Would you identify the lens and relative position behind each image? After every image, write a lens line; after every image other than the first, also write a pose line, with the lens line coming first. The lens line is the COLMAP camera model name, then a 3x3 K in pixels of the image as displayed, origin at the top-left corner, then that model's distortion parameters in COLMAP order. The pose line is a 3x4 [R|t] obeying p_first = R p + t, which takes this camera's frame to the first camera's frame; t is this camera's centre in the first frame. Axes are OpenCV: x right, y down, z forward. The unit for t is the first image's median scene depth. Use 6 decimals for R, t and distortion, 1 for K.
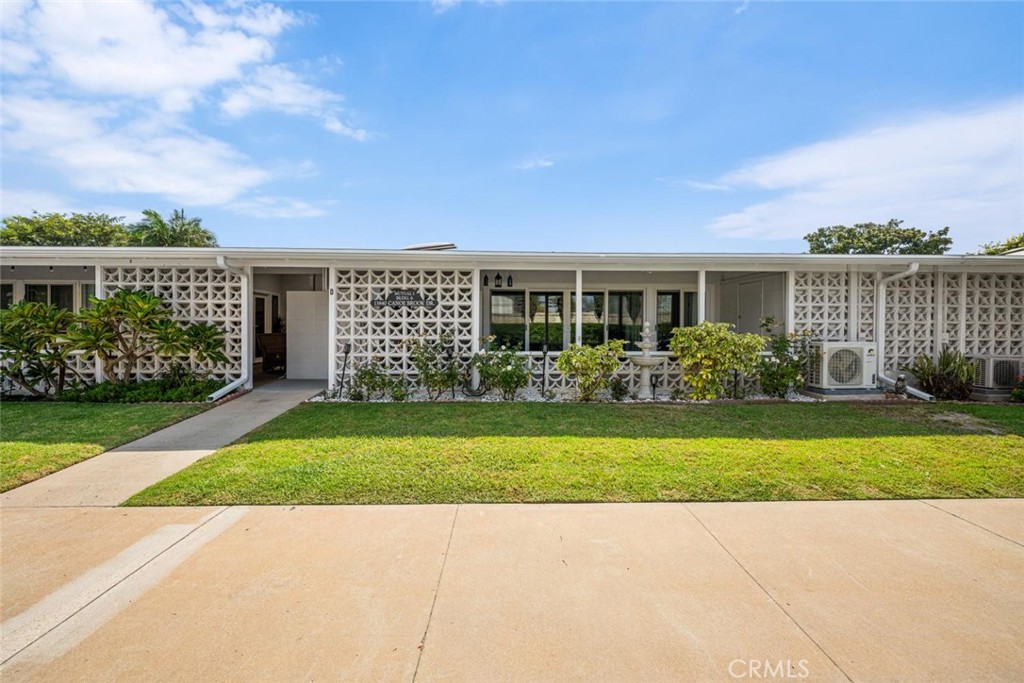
lens RADIAL K [[406.5, 0, 513.2], [0, 406.5, 325.1], [0, 0, 1]] dist [0.008058, 0.000072]
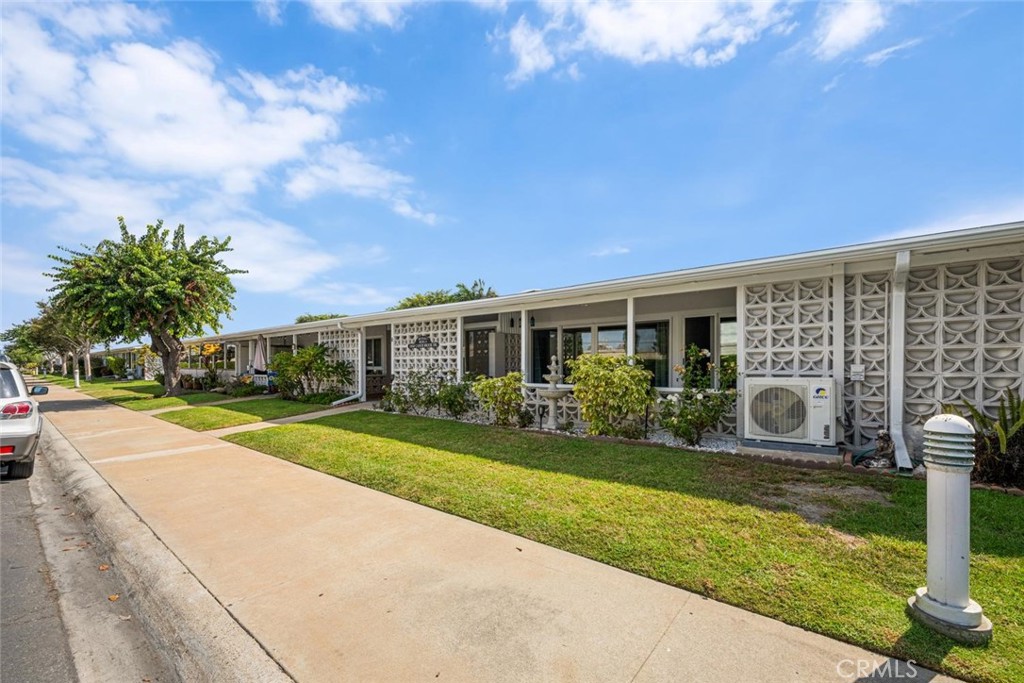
lens RADIAL K [[417.7, 0, 517.3], [0, 417.7, 352.5], [0, 0, 1]] dist [0.000879, 0.000039]
pose [[0.760979, -0.025253, -0.648285, 0.902987], [0.008492, 0.999544, -0.028967, 0.014197], [0.648721, 0.016538, 0.760846, 0.123662]]
